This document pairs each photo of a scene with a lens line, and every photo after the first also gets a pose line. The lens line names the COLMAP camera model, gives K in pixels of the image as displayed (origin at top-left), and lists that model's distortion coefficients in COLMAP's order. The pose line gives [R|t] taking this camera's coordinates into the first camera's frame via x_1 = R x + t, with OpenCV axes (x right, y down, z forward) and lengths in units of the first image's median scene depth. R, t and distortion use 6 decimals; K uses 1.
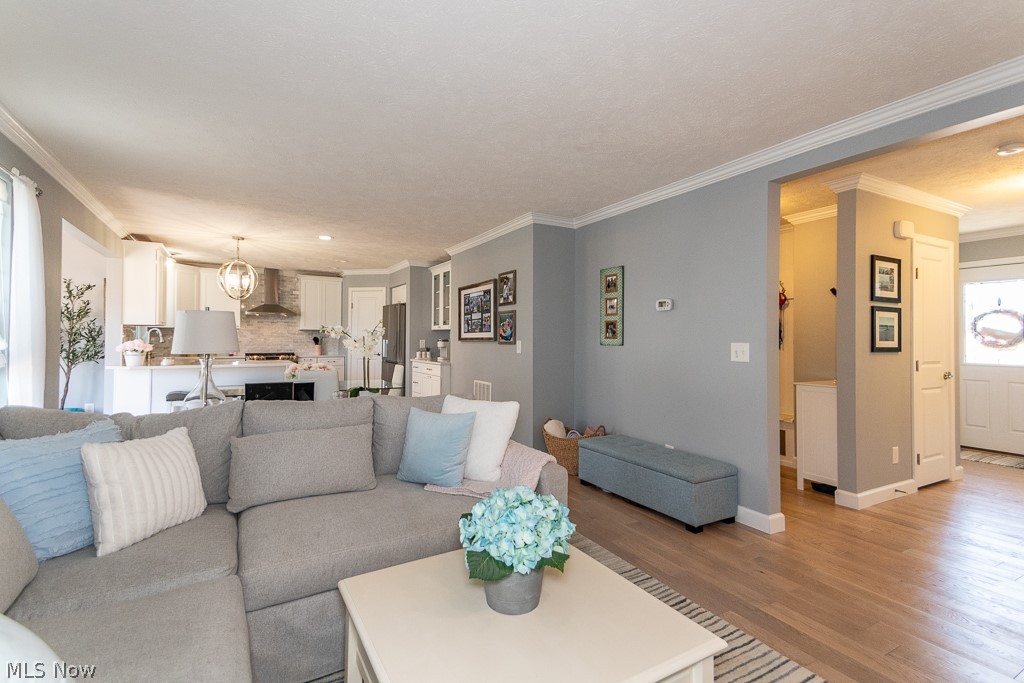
lens RADIAL K [[471.3, 0, 527.5], [0, 471.3, 337.8], [0, 0, 1]] dist [0.058282, -0.019475]
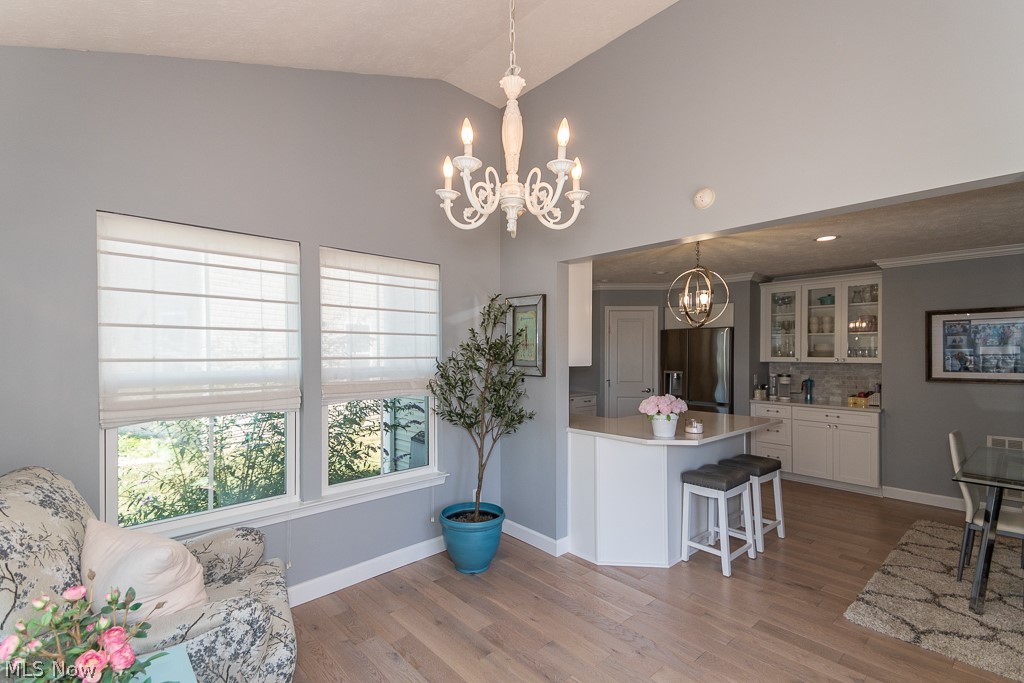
lens RADIAL K [[471.3, 0, 506.9], [0, 471.3, 355.8], [0, 0, 1]] dist [0.058282, -0.019475]
pose [[0.981839, -0.007490, 0.189570, -1.042104], [0.005386, 0.999918, 0.011612, -0.051560], [-0.189641, -0.010380, 0.981799, 0.398078]]
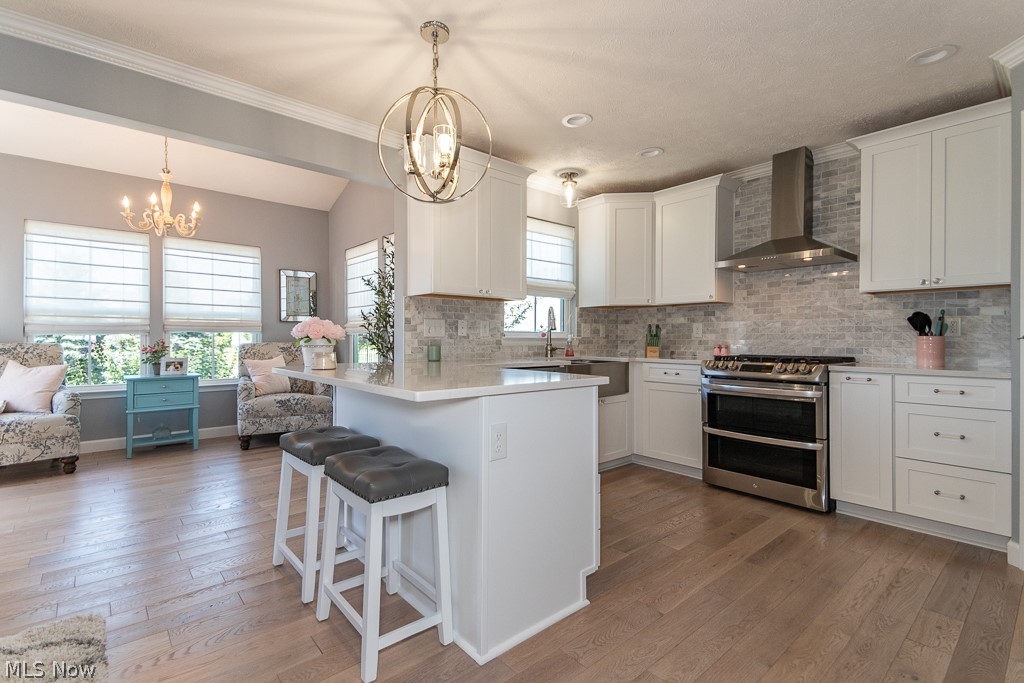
lens RADIAL K [[471.3, 0, 502.1], [0, 471.3, 337.3], [0, 0, 1]] dist [0.058282, -0.019475]
pose [[0.153393, -0.008935, -0.988125, -0.243037], [0.001824, 0.999960, -0.008758, 0.028409], [0.988164, -0.000458, 0.153403, 1.034331]]
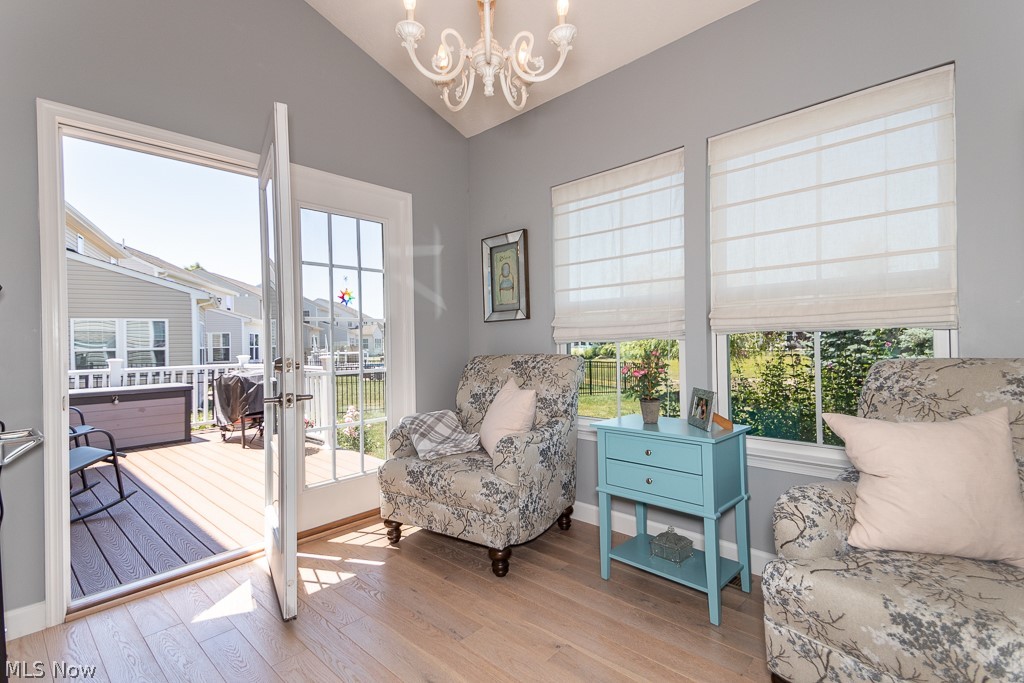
lens RADIAL K [[471.3, 0, 517.1], [0, 471.3, 336.3], [0, 0, 1]] dist [0.058282, -0.019475]
pose [[-0.970033, 0.007818, -0.242848, -0.948200], [0.012525, 0.999762, -0.017846, 0.018098], [0.242651, -0.020353, -0.969900, 0.935506]]
